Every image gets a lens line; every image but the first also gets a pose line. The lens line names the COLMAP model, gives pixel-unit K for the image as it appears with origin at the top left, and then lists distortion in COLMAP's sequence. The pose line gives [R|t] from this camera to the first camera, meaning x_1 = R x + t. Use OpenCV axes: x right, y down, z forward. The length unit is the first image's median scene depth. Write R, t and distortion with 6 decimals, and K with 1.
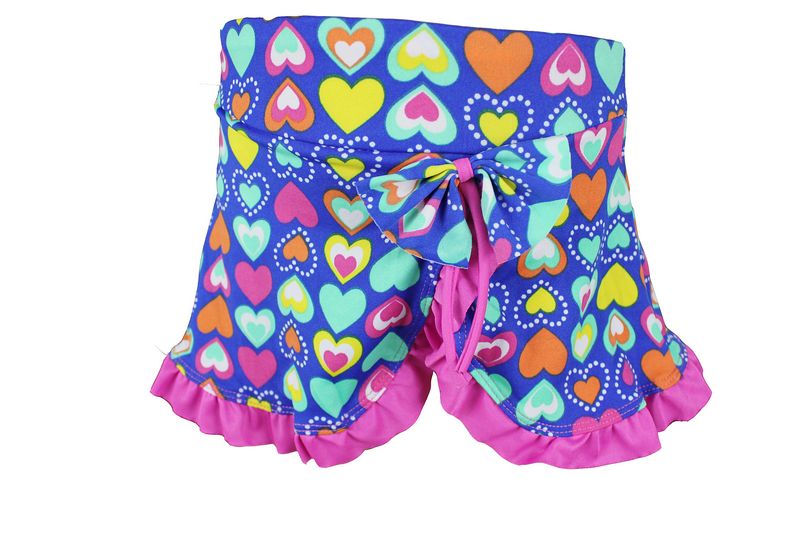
lens RADIAL K [[654.6, 0, 400.0], [0, 654.6, 266.5], [0, 0, 1]] dist [-0.147952, 0.000242]
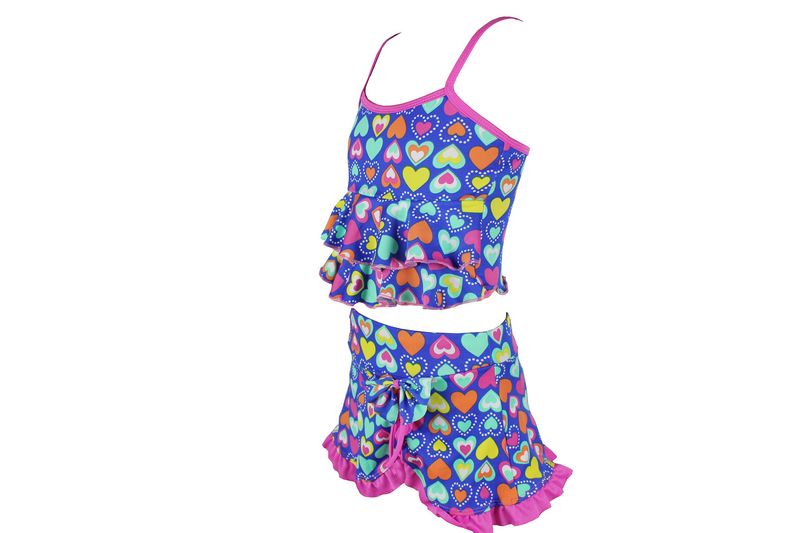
lens RADIAL K [[654.6, 0, 400.0], [0, 654.6, 266.5], [0, 0, 1]] dist [-0.147952, 0.000242]
pose [[0.804026, 0.081749, -0.588948, 1.386744], [-0.146226, 0.987269, -0.062589, -0.399582], [0.576334, 0.136442, 0.805744, -0.932493]]
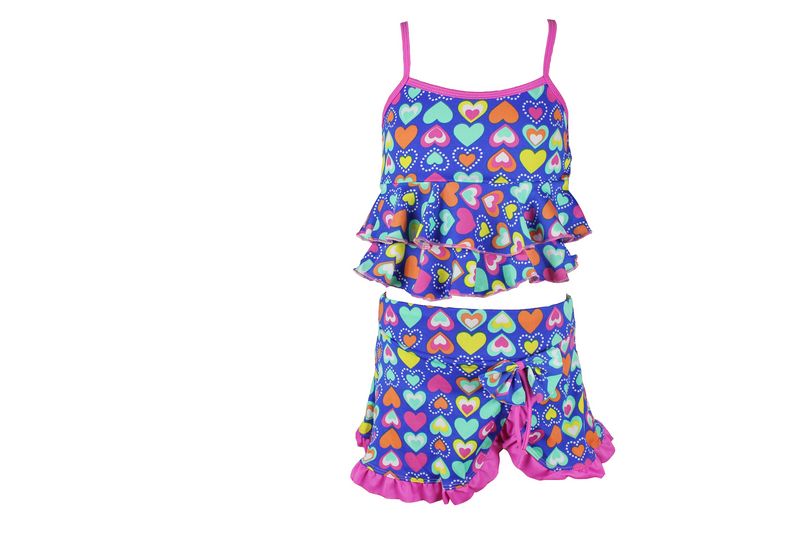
lens RADIAL K [[654.6, 0, 400.0], [0, 654.6, 266.5], [0, 0, 1]] dist [-0.147952, 0.000242]
pose [[0.980555, -0.078861, 0.179700, -0.698460], [0.101911, 0.987177, -0.122865, -0.244007], [-0.167707, 0.138789, 0.976018, -1.257143]]
